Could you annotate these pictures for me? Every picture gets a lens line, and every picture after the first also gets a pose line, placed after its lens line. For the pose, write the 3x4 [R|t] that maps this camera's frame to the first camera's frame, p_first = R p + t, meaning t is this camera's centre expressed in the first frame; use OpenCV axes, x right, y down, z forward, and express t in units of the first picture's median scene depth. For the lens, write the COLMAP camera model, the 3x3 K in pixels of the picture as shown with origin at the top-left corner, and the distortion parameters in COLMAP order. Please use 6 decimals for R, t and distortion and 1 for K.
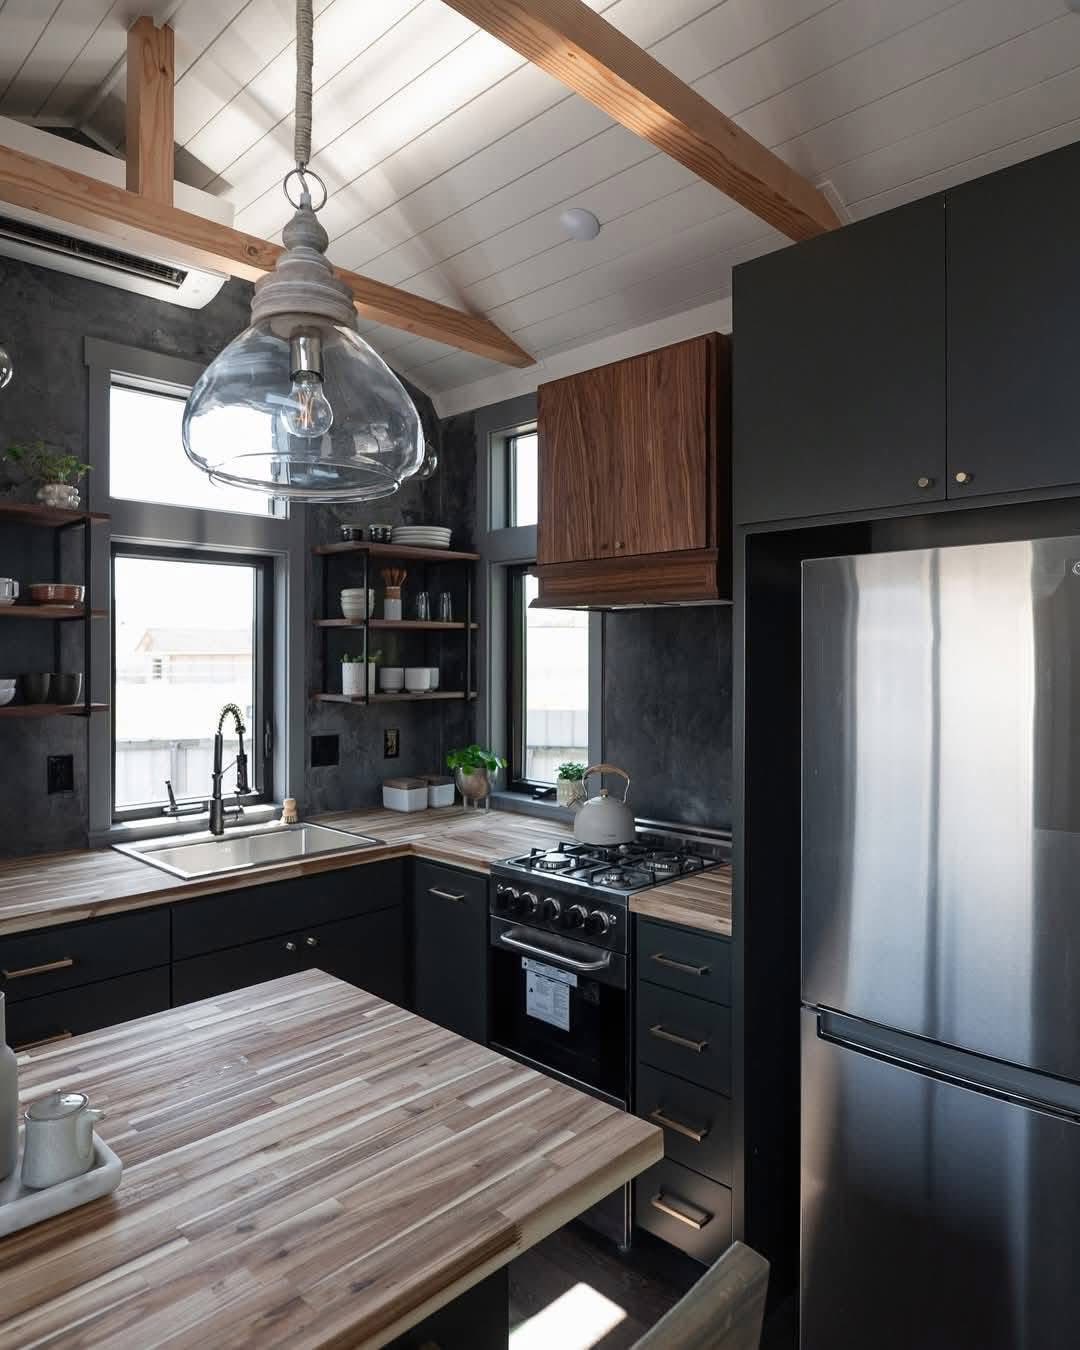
lens RADIAL K [[836.7, 0, 540.0], [0, 836.7, 675.0], [0, 0, 1]] dist [-0.002919, -0.000319]
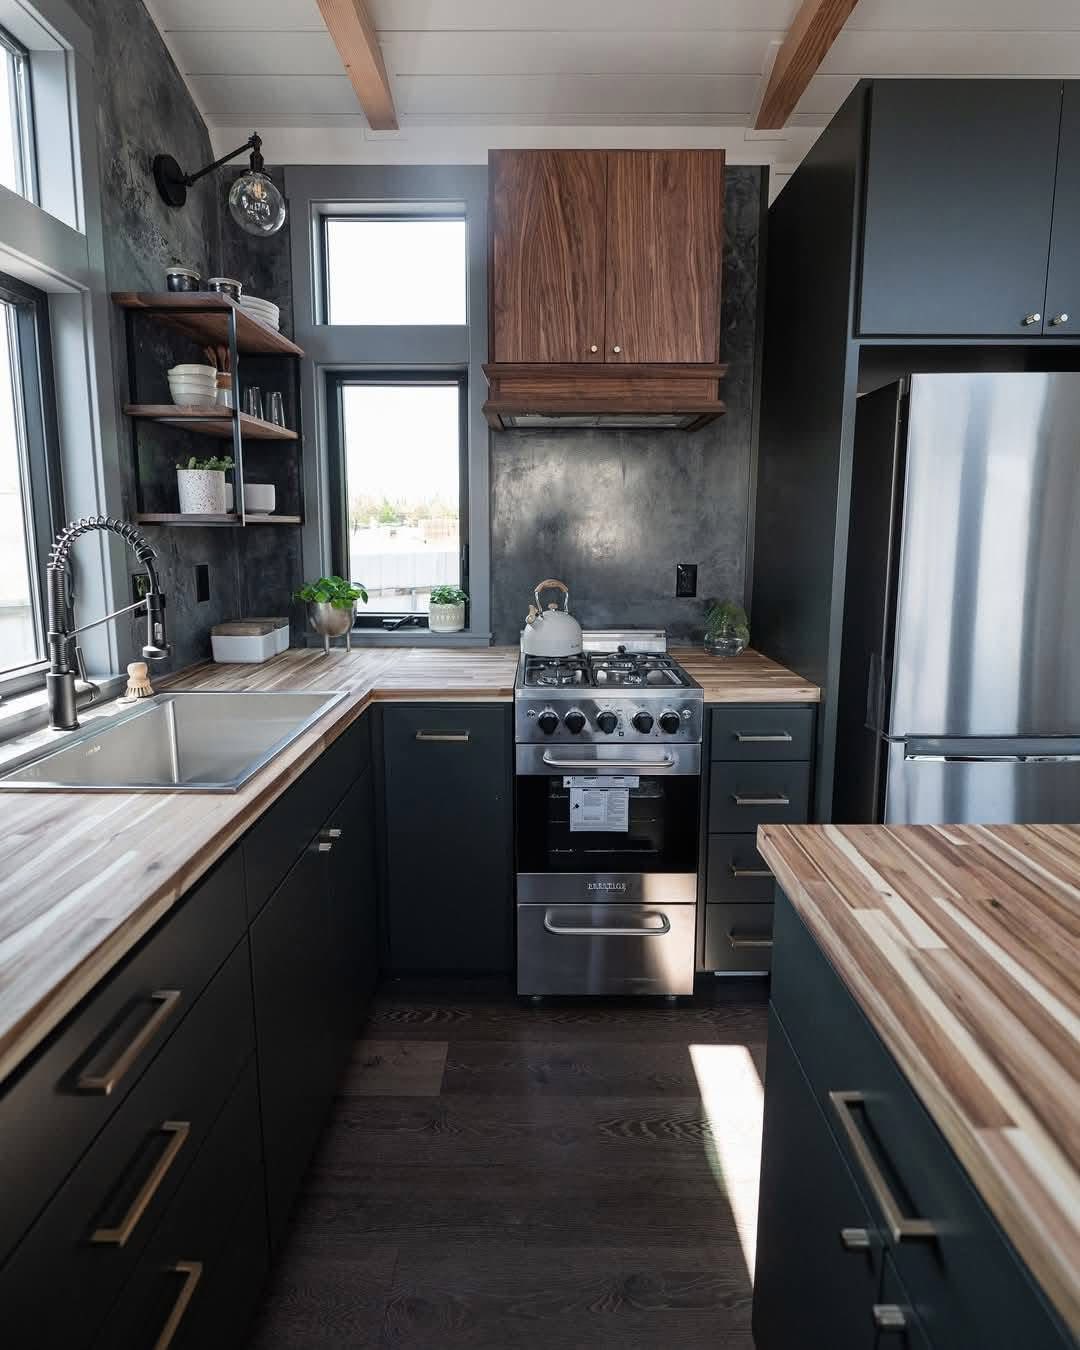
lens RADIAL K [[657.8, 0, 540.7], [0, 657.8, 616.5], [0, 0, 1]] dist [-0.003884, -0.000790]
pose [[0.731884, -0.096452, 0.674569, -0.507142], [0.013586, 0.991801, 0.127070, 0.054096], [-0.681294, -0.083835, 0.727193, 0.456796]]
